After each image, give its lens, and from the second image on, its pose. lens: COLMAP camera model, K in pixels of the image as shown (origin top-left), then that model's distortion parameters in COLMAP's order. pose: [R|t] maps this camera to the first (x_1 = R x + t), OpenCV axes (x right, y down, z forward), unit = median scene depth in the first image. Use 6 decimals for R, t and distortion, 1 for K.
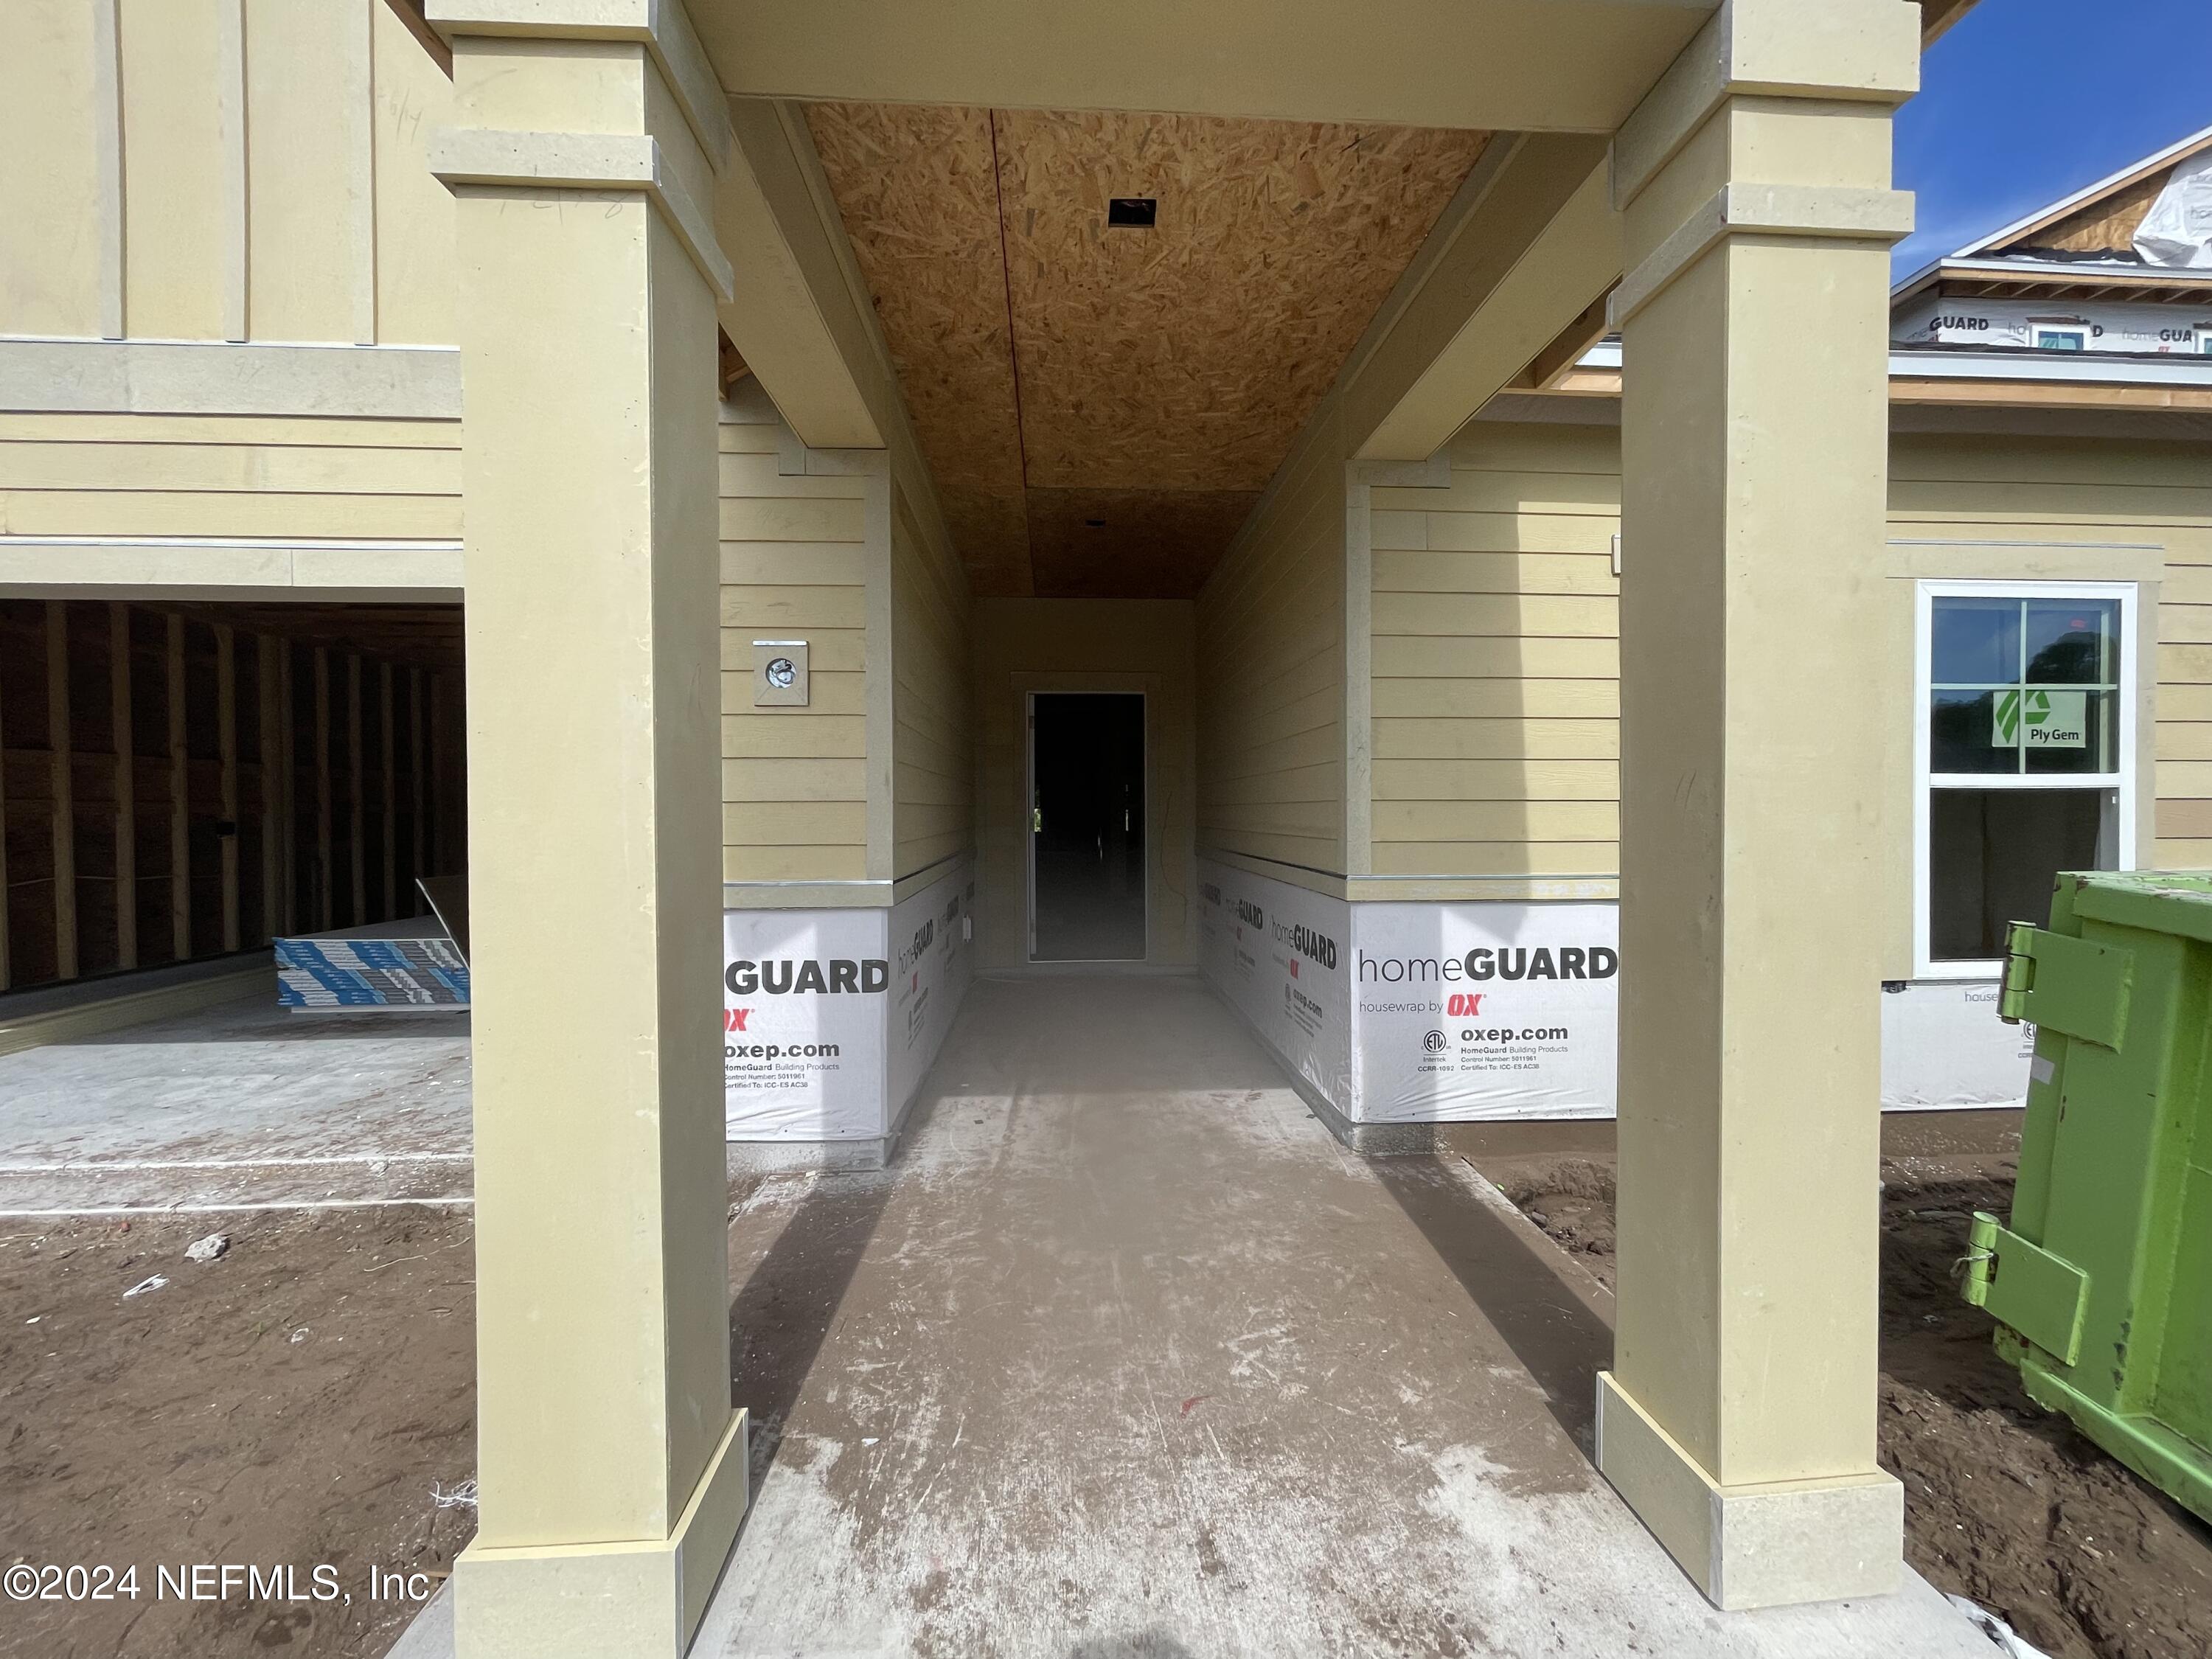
lens RADIAL K [[894.1, 0, 1107.2], [0, 894.1, 824.9], [0, 0, 1]] dist [-0.003895, 0.000771]
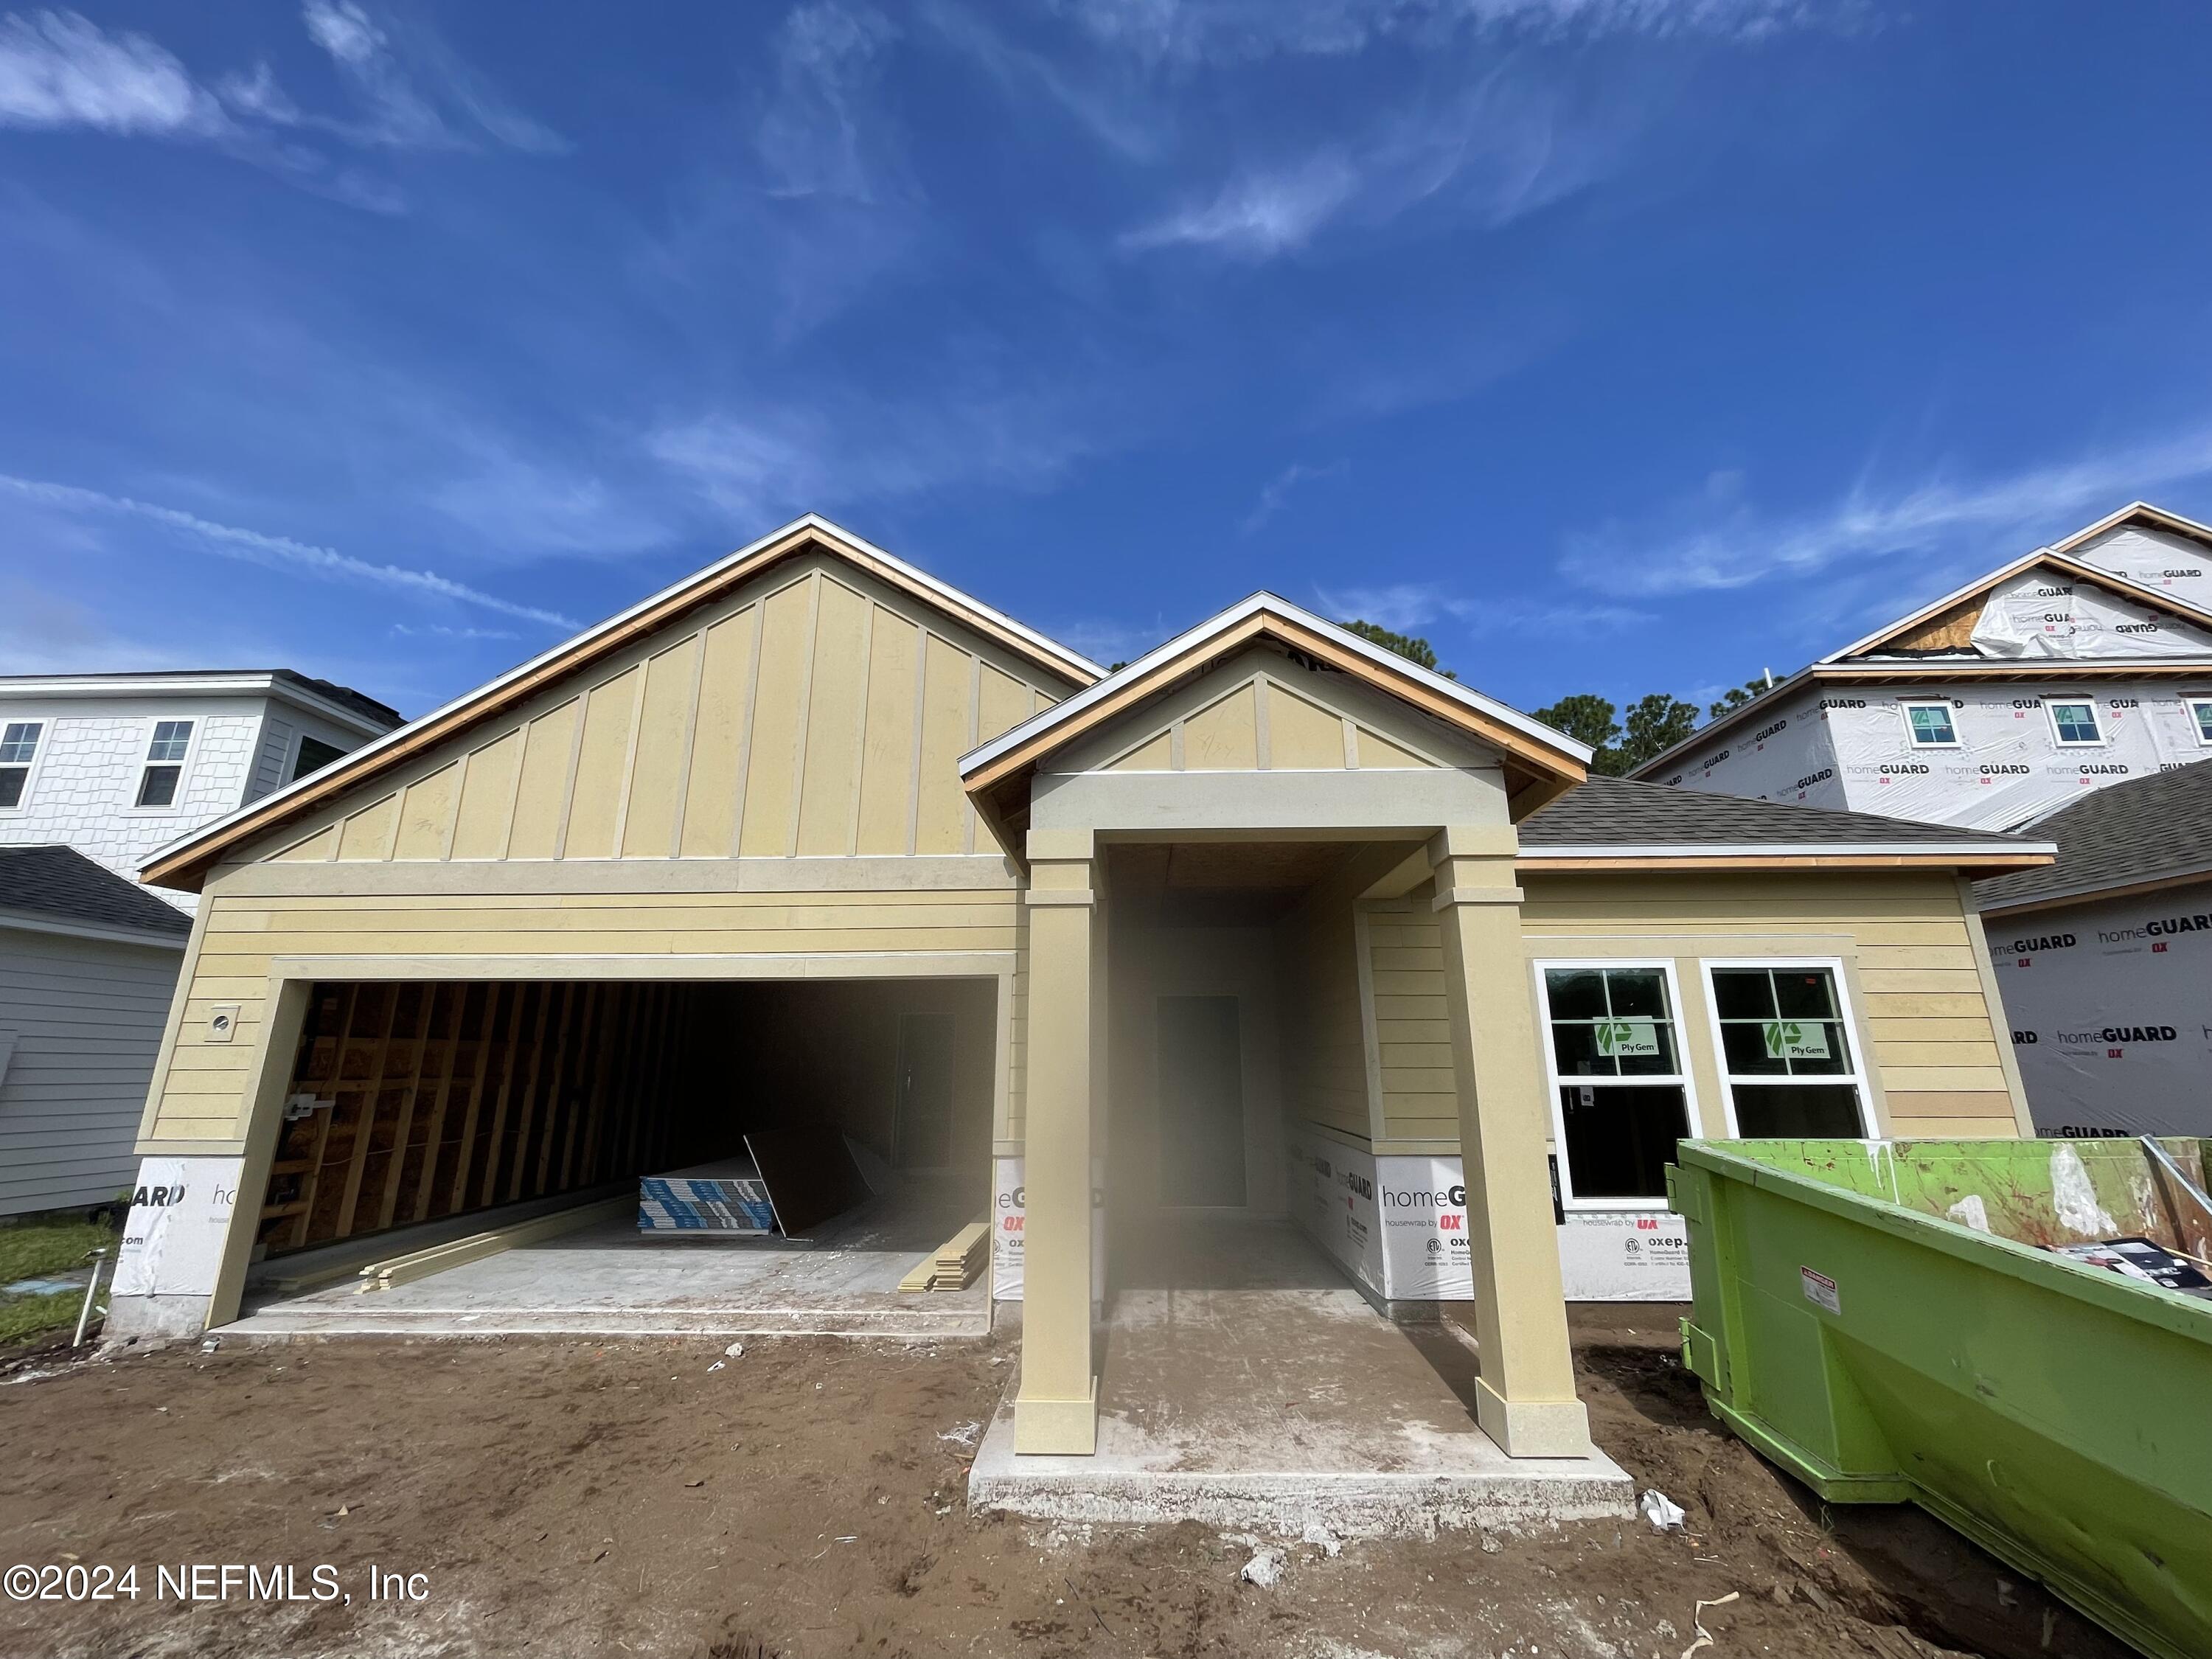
lens RADIAL K [[894.1, 0, 1106.4], [0, 894.1, 827.8], [0, 0, 1]] dist [-0.003895, 0.000771]
pose [[0.996026, -0.021182, -0.086509, -0.072684], [-0.003182, 0.962224, -0.272241, -0.046674], [0.089008, 0.271435, 0.958332, -0.824467]]
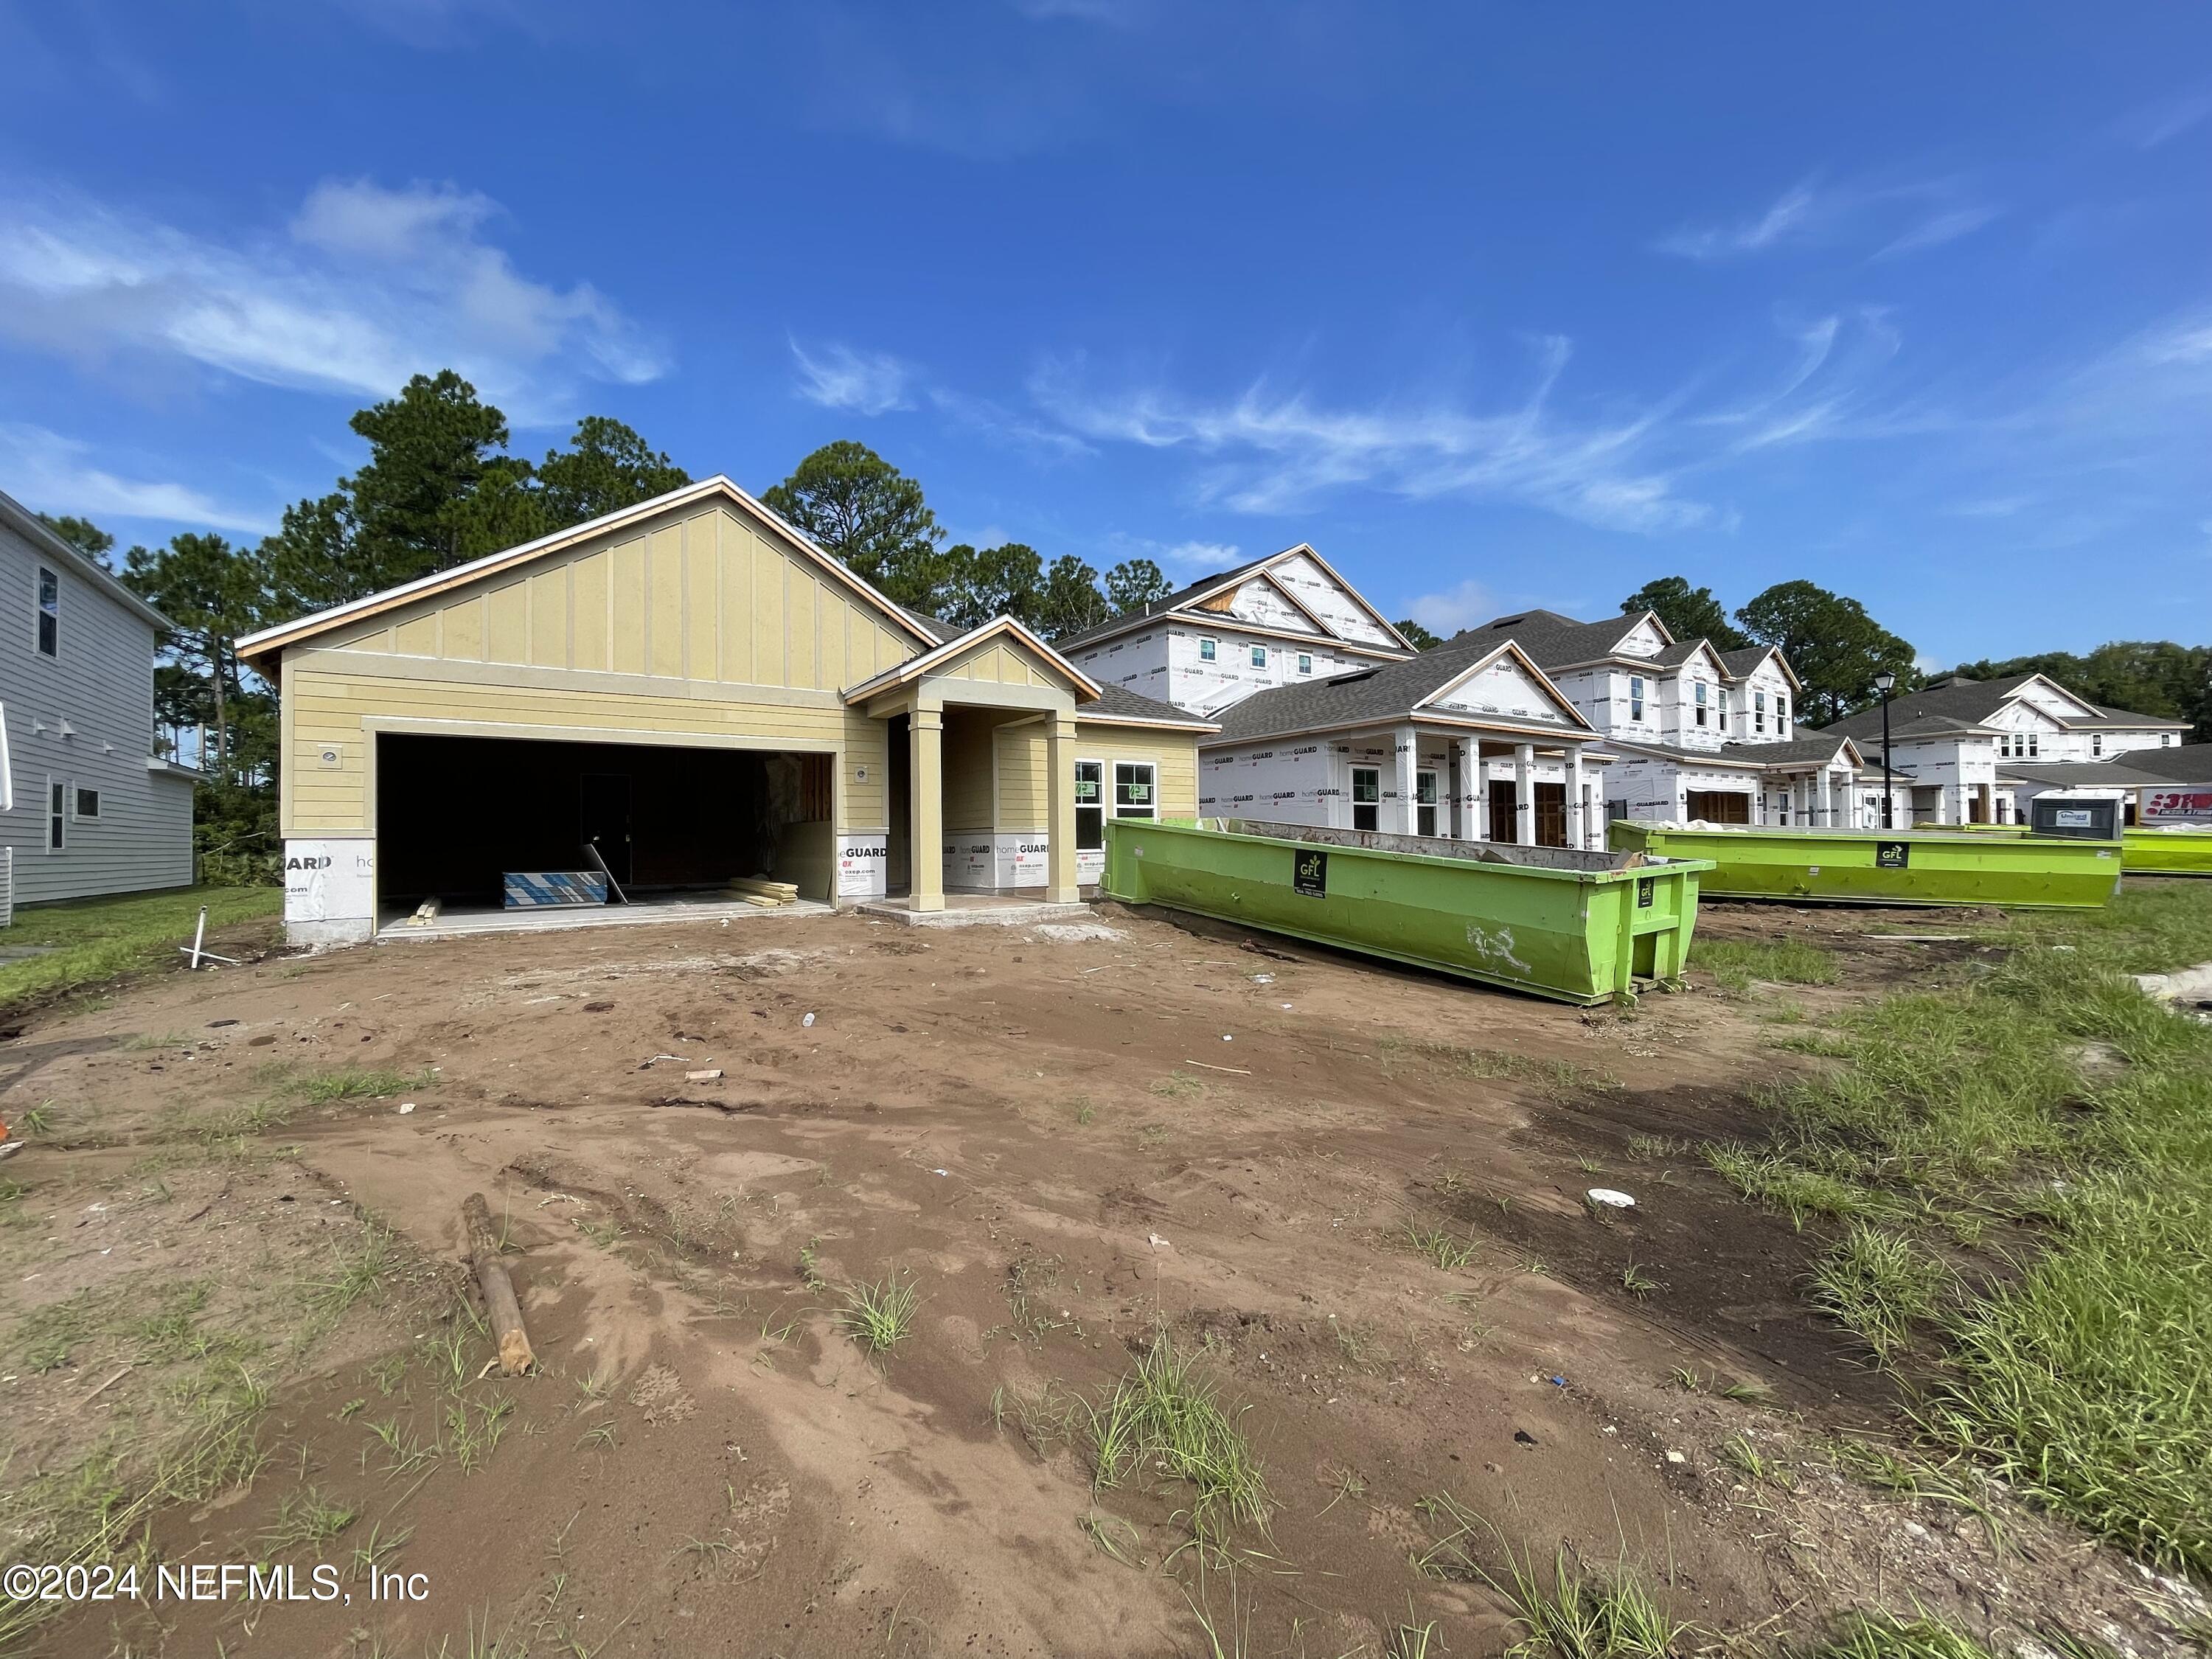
lens RADIAL K [[894.1, 0, 1108.4], [0, 894.1, 830.2], [0, 0, 1]] dist [-0.003895, 0.000771]
pose [[0.853719, -0.000560, 0.520733, -1.395826], [0.020023, 0.999295, -0.031751, 0.207990], [-0.520348, 0.037533, 0.853129, -2.725226]]
